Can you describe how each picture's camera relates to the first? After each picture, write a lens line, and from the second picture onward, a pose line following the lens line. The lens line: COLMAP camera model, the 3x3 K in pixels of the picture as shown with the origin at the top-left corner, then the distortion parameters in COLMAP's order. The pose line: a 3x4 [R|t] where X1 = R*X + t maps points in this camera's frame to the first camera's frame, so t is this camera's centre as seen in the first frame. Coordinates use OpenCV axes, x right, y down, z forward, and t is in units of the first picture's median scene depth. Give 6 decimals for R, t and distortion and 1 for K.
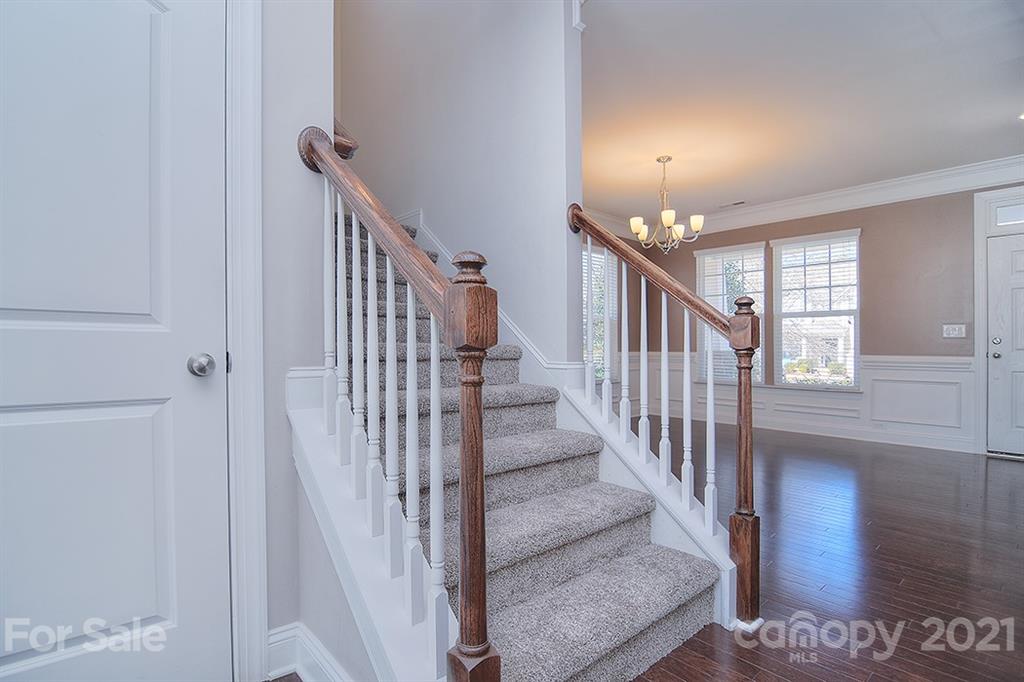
lens RADIAL K [[497.1, 0, 517.5], [0, 497.1, 358.4], [0, 0, 1]] dist [-0.004105, -0.013069]
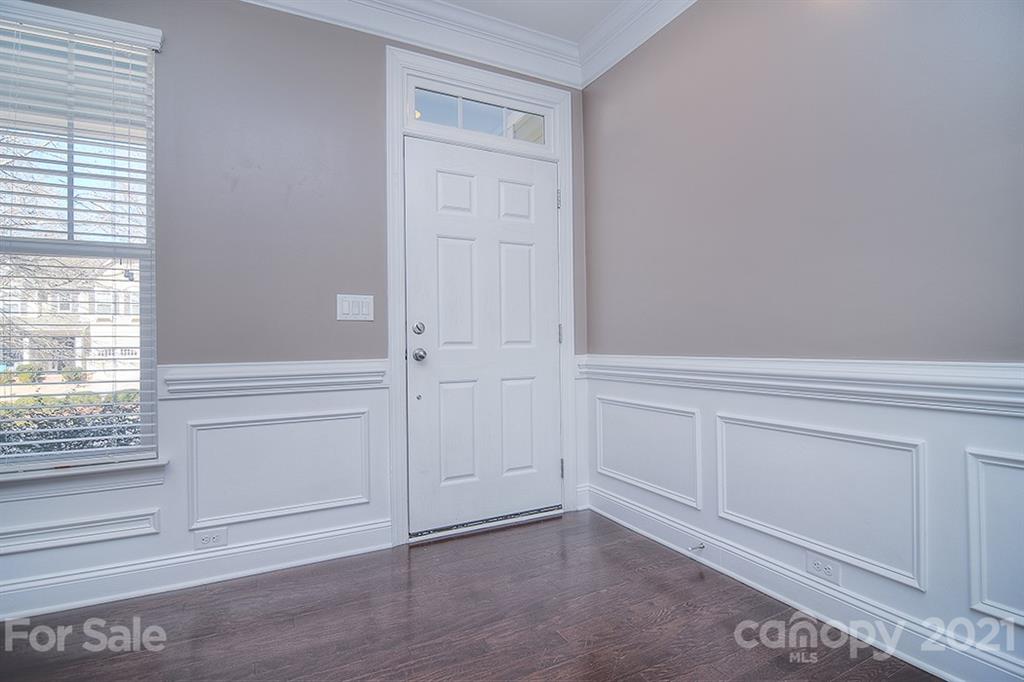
lens RADIAL K [[493.9, 0, 510.7], [0, 493.9, 334.3], [0, 0, 1]] dist [-0.002158, -0.024233]
pose [[0.259806, 0.012246, 0.965583, 0.464915], [0.035535, 0.999121, -0.022233, -0.013157], [-0.965007, 0.040088, 0.259142, 0.741386]]
